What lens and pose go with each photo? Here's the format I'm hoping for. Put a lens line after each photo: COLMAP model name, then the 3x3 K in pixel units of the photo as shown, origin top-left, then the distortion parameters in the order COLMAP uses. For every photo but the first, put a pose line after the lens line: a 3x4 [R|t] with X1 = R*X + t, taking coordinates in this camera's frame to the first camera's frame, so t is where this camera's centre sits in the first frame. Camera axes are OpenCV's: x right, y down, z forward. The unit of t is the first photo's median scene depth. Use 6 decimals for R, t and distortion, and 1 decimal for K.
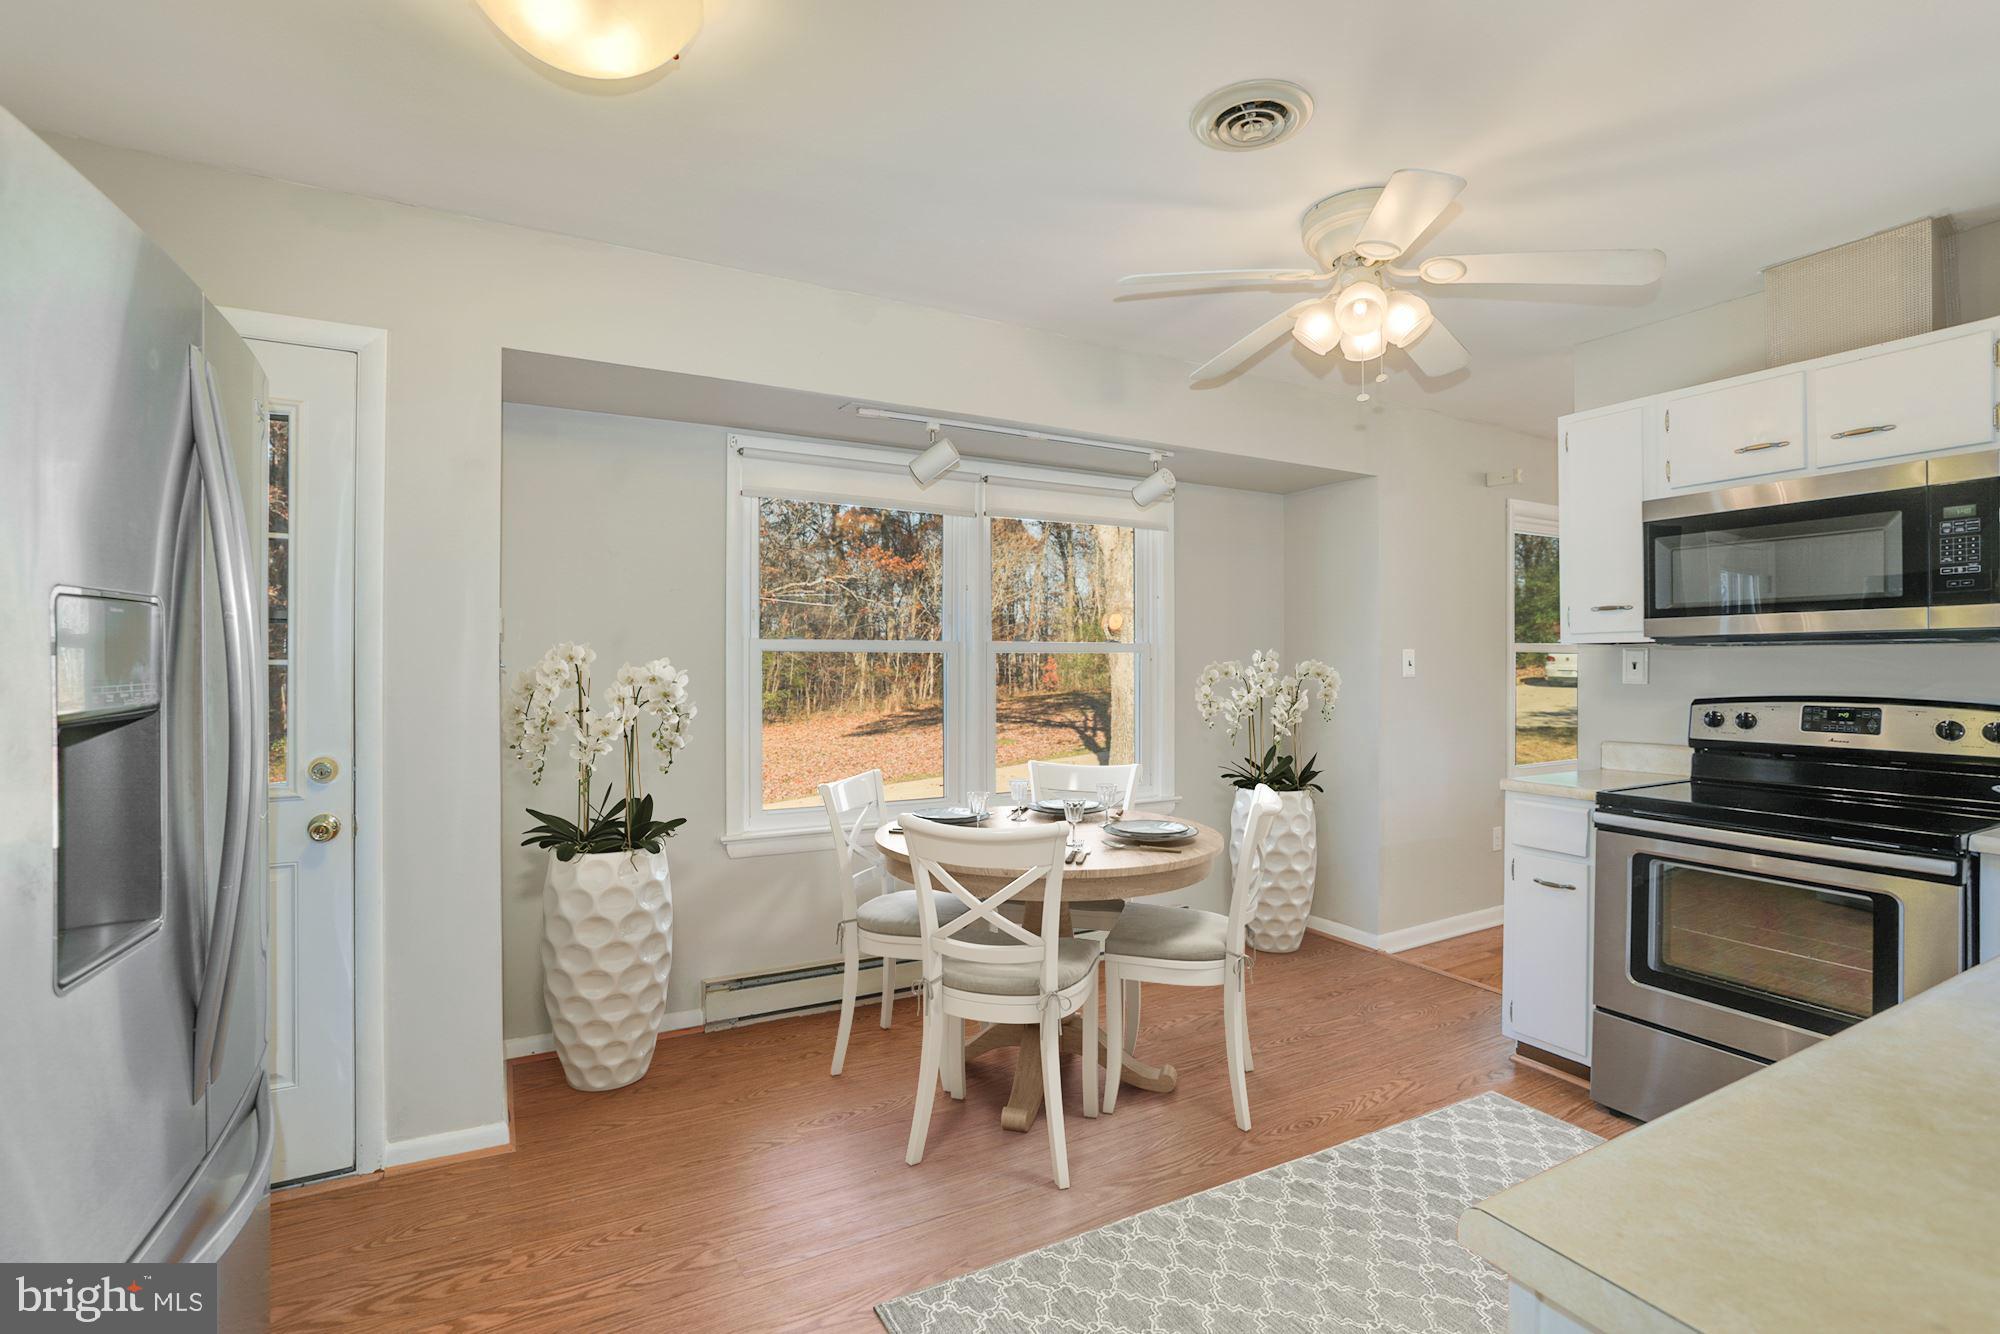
lens RADIAL K [[932.0, 0, 1005.5], [0, 932.0, 649.6], [0, 0, 1]] dist [-0.085540, 0.046068]
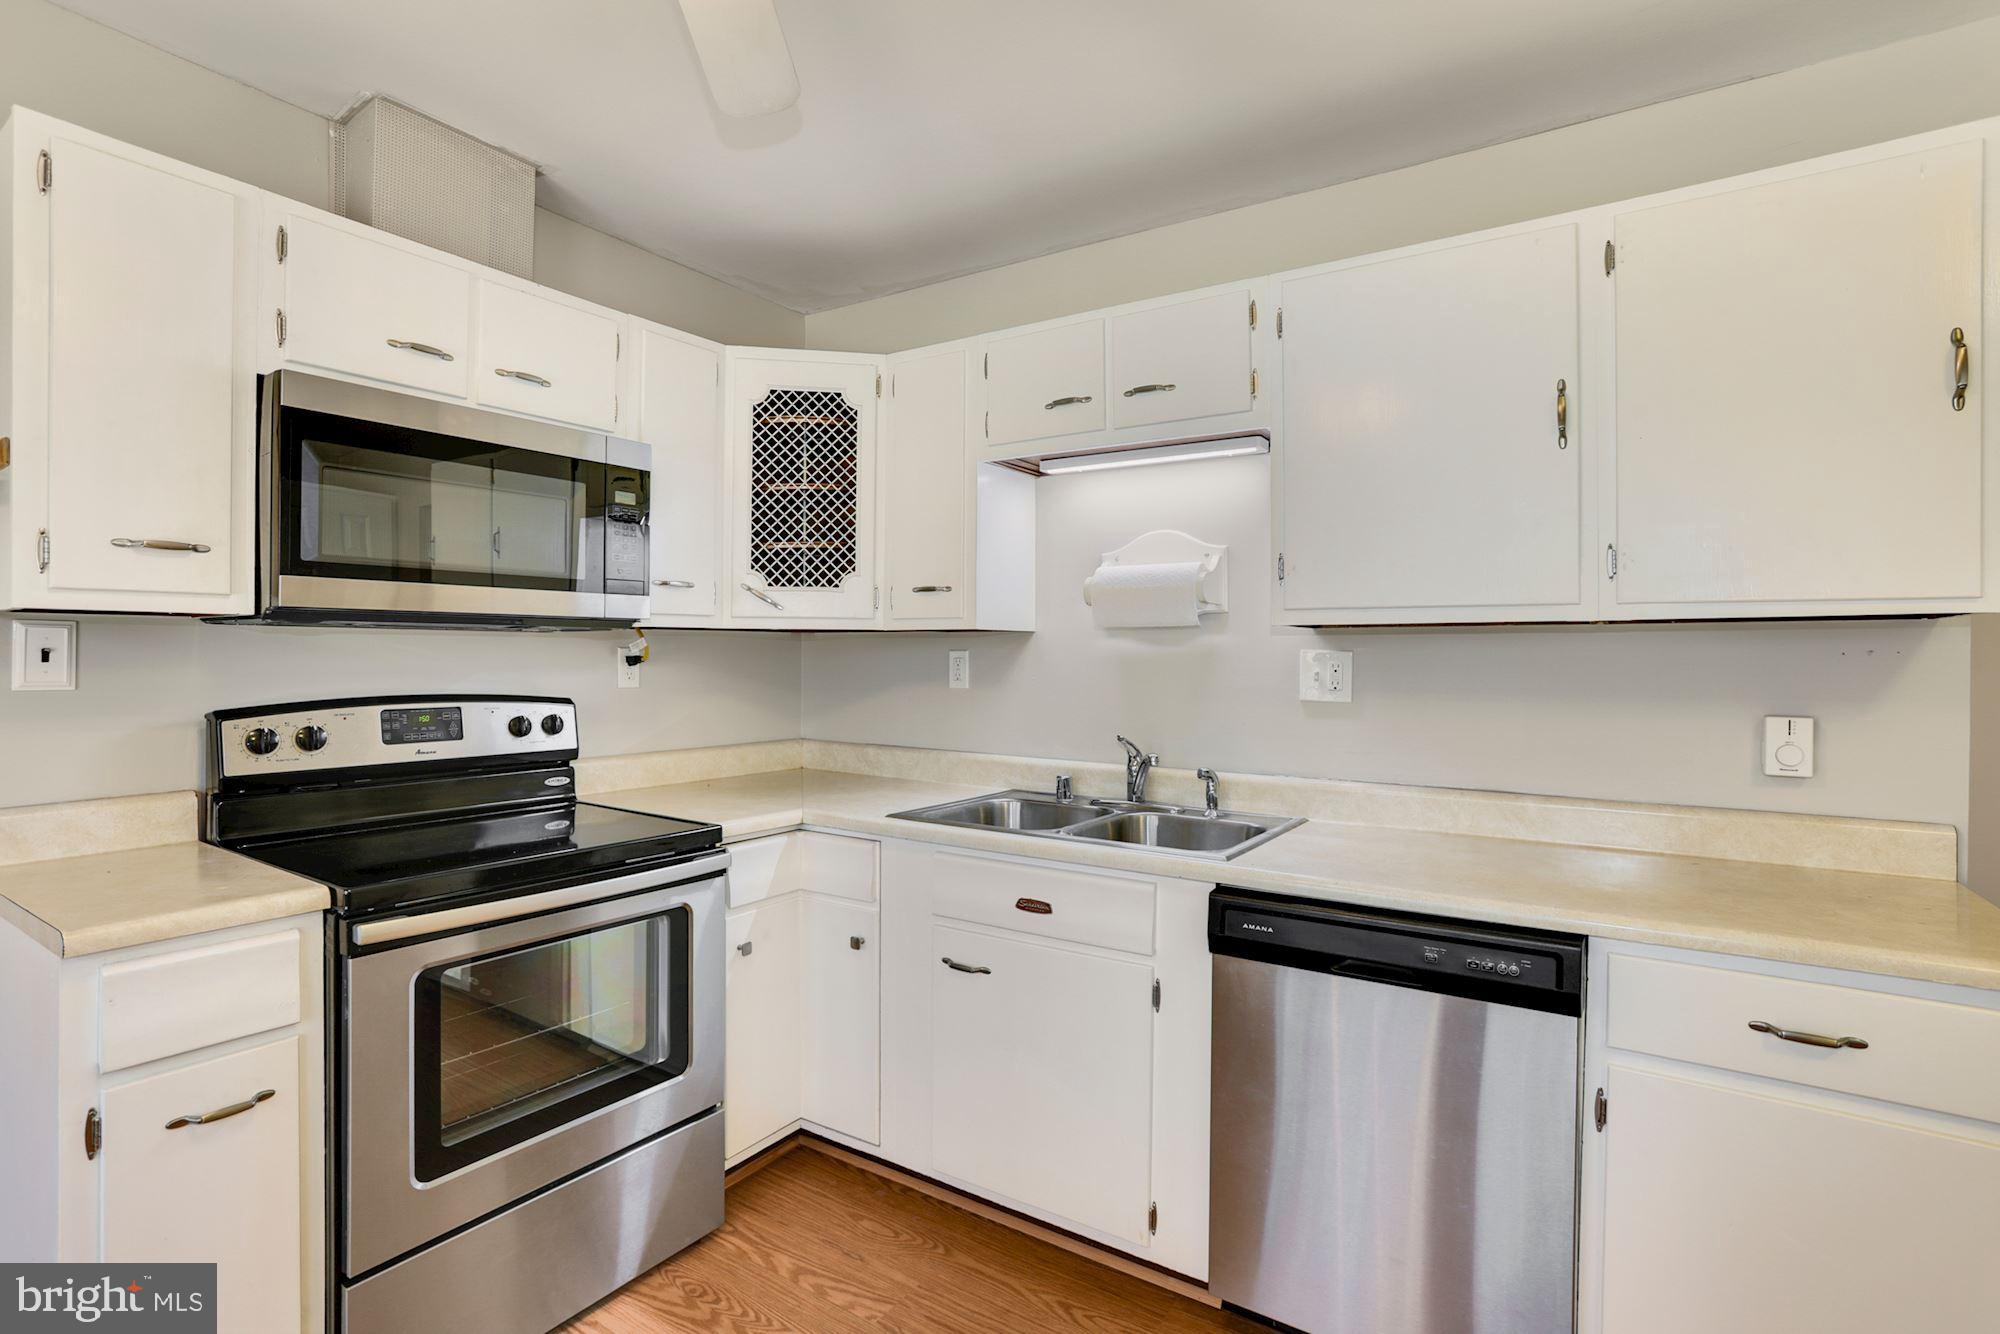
lens RADIAL K [[953.5, 0, 1005.8], [0, 953.5, 649.6], [0, 0, 1]] dist [-0.072753, 0.034350]
pose [[-0.460272, 0.001111, 0.887777, -0.025621], [-0.021655, 0.999688, -0.012478, 0.011007], [-0.887514, -0.024968, -0.460105, 0.888910]]
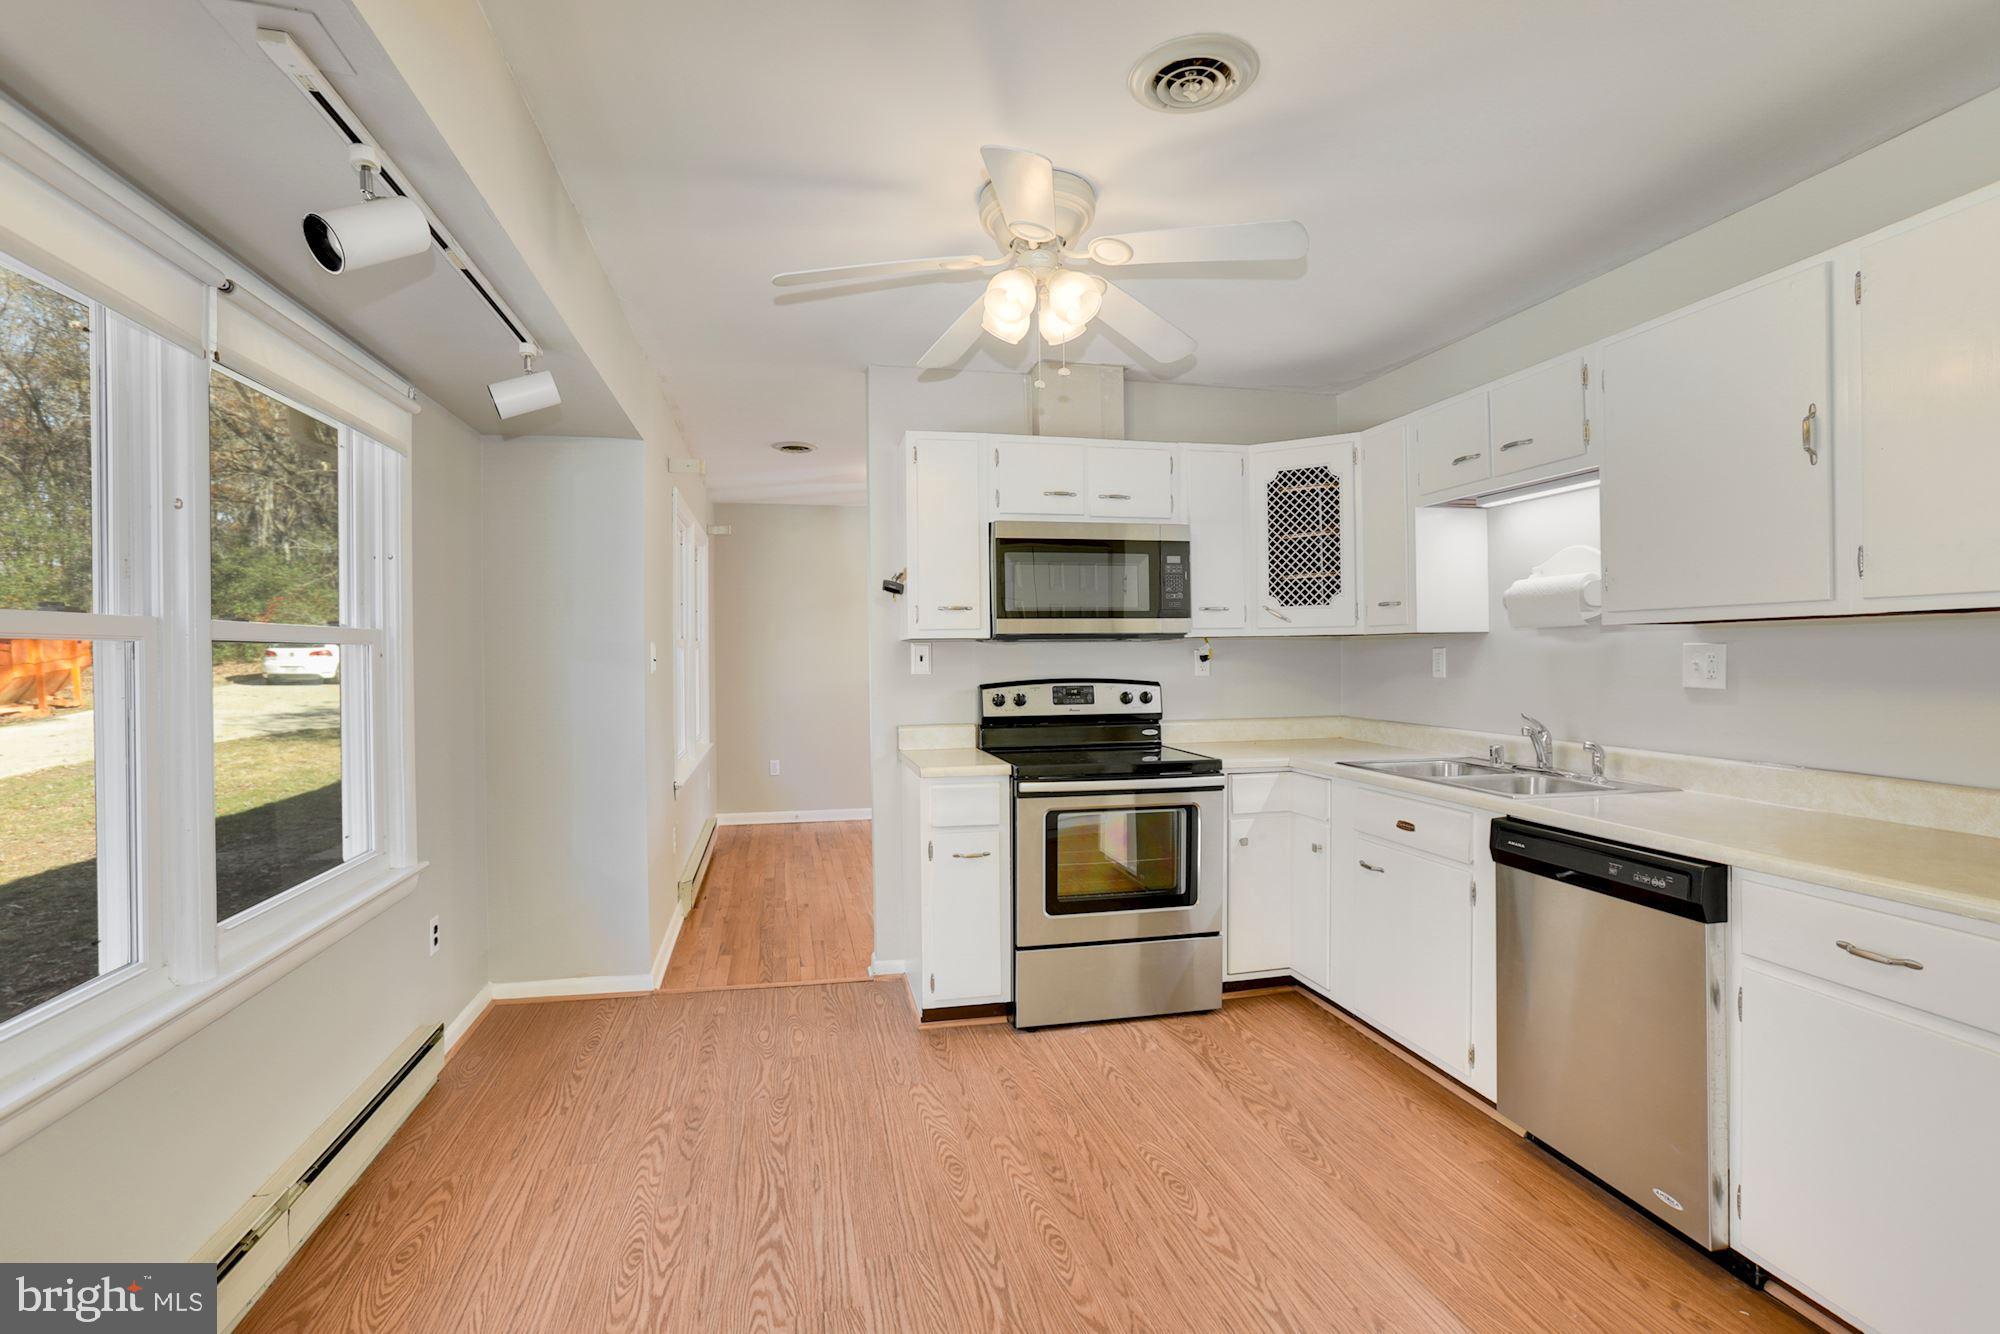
lens RADIAL K [[932.0, 0, 1005.5], [0, 932.0, 649.6], [0, 0, 1]] dist [-0.085540, 0.046068]
pose [[0.277520, 0.002415, 0.960717, -0.496100], [-0.007850, 0.999969, -0.000246, 0.007160], [-0.960688, -0.007474, 0.277530, 0.668117]]
